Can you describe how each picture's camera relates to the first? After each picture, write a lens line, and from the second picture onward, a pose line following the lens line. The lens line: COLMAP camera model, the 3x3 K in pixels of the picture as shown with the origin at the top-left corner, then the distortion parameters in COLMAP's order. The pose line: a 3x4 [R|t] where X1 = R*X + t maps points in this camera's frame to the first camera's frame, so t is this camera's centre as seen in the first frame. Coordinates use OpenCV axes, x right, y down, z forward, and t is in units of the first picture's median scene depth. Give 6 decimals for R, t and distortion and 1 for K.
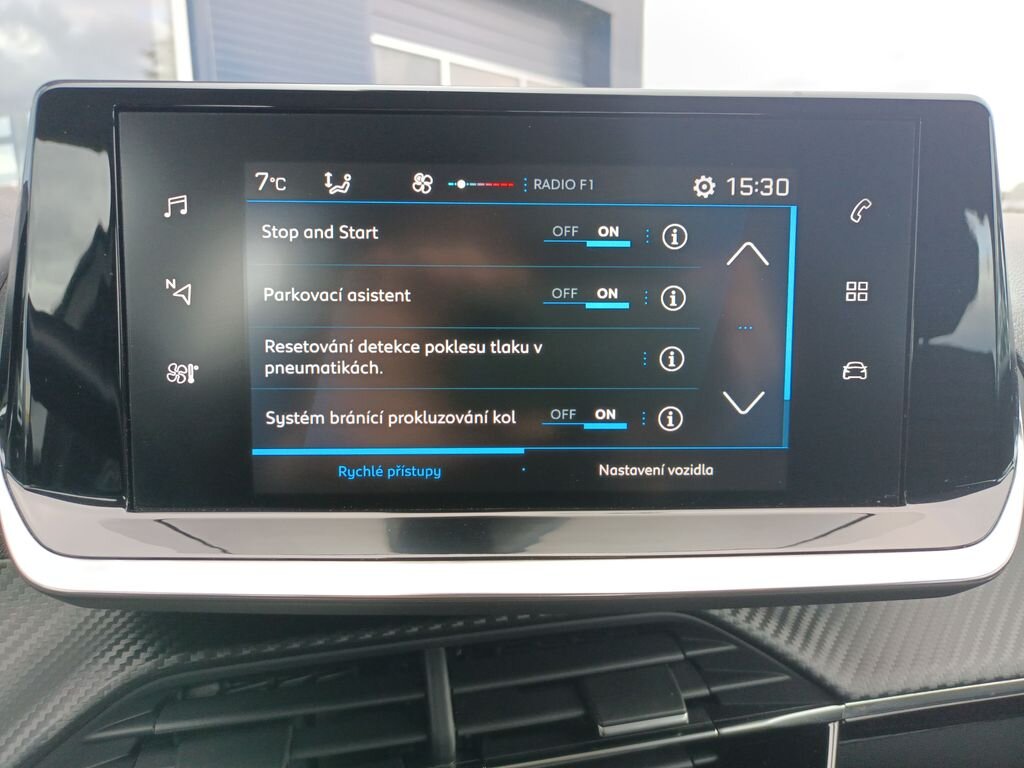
lens RADIAL K [[780.6, 0, 498.3], [0, 780.6, 387.1], [0, 0, 1]] dist [0.007907, -0.011184]
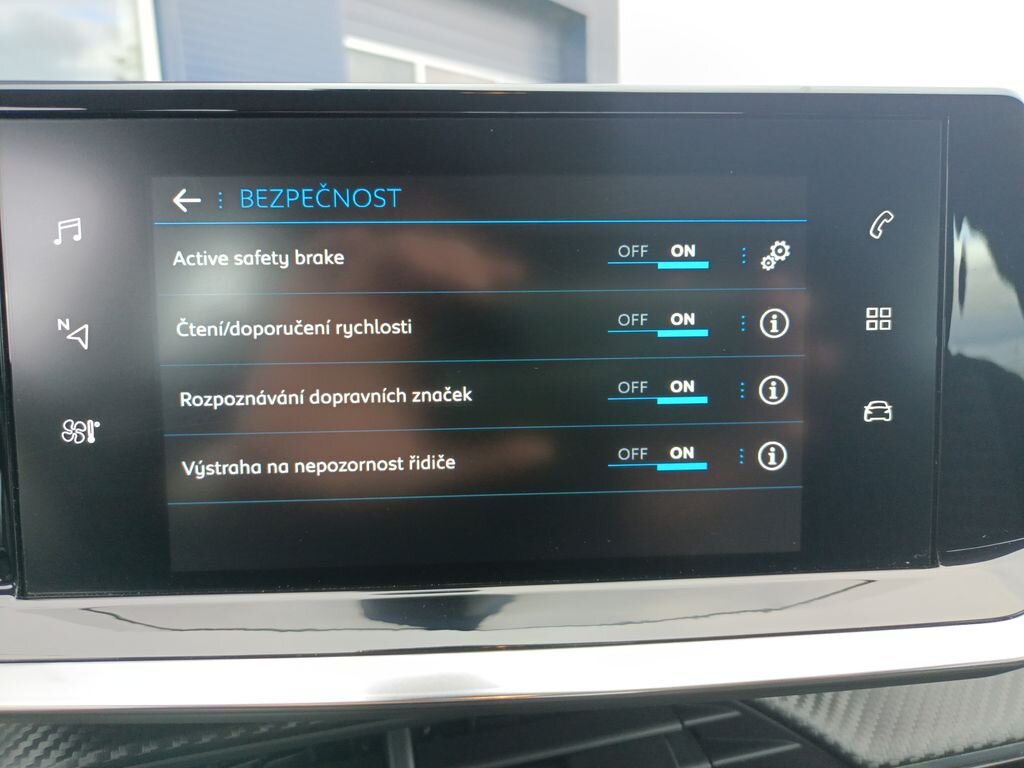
lens RADIAL K [[786.3, 0, 501.2], [0, 786.3, 385.2], [0, 0, 1]] dist [-0.007662, -0.002646]
pose [[0.999439, -0.019618, 0.027126, 0.021483], [0.019627, 0.999807, -0.000052, -0.057789], [-0.027120, 0.000585, 0.999632, 0.152782]]
